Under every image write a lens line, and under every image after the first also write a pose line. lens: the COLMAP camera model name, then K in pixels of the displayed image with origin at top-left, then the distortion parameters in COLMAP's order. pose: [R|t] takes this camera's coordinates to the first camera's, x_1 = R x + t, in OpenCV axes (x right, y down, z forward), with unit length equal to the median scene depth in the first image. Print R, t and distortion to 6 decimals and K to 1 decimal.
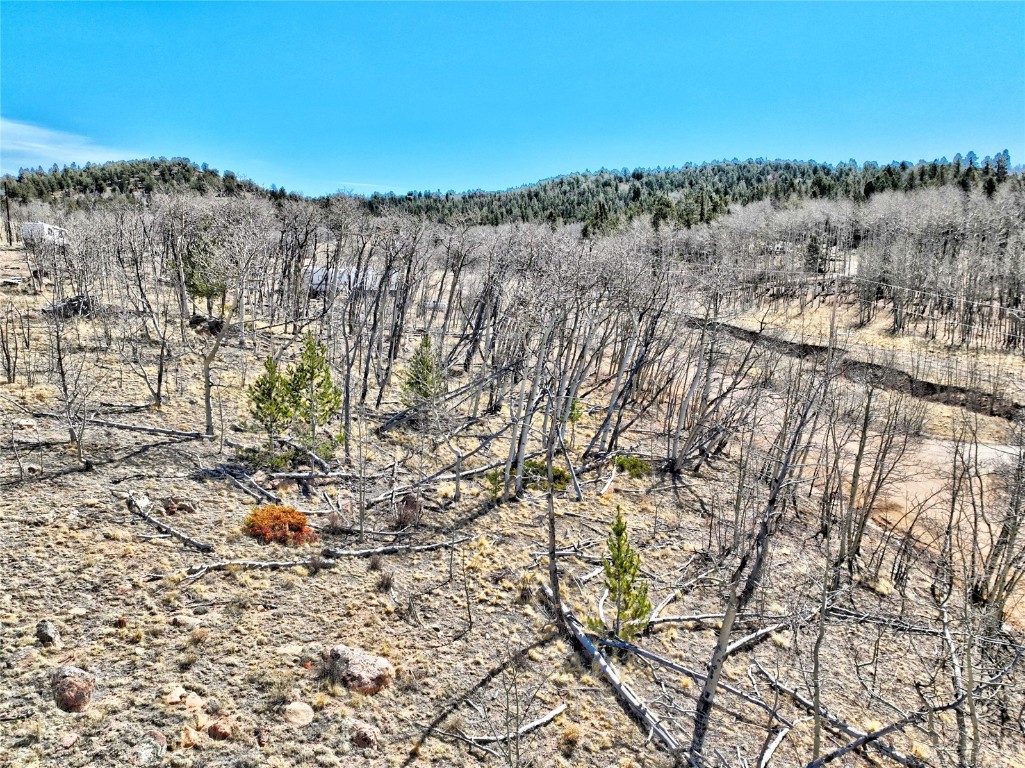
lens RADIAL K [[724.4, 0, 512.5], [0, 724.4, 384.0], [0, 0, 1]] dist [0.004374, 0.005007]
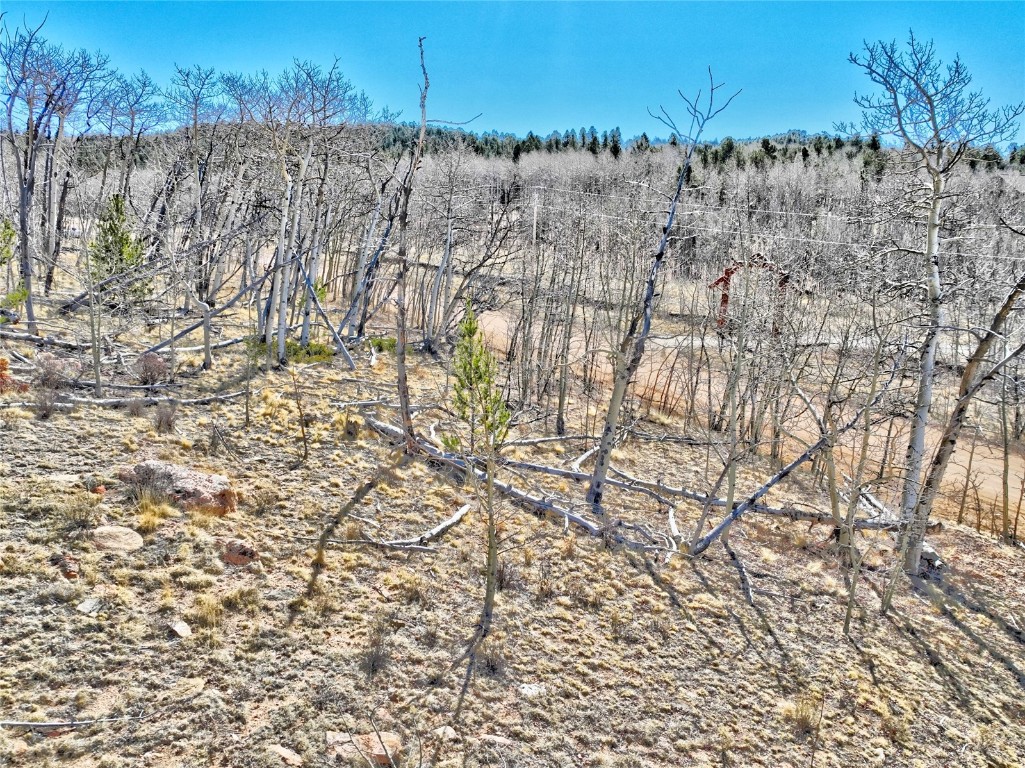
lens RADIAL K [[724.4, 0, 512.5], [0, 724.4, 384.0], [0, 0, 1]] dist [0.004374, 0.005007]
pose [[0.897247, -0.074116, 0.435265, -0.163903], [0.054796, 0.996881, 0.056791, 0.200678], [-0.438116, -0.027105, 0.898510, 0.201898]]
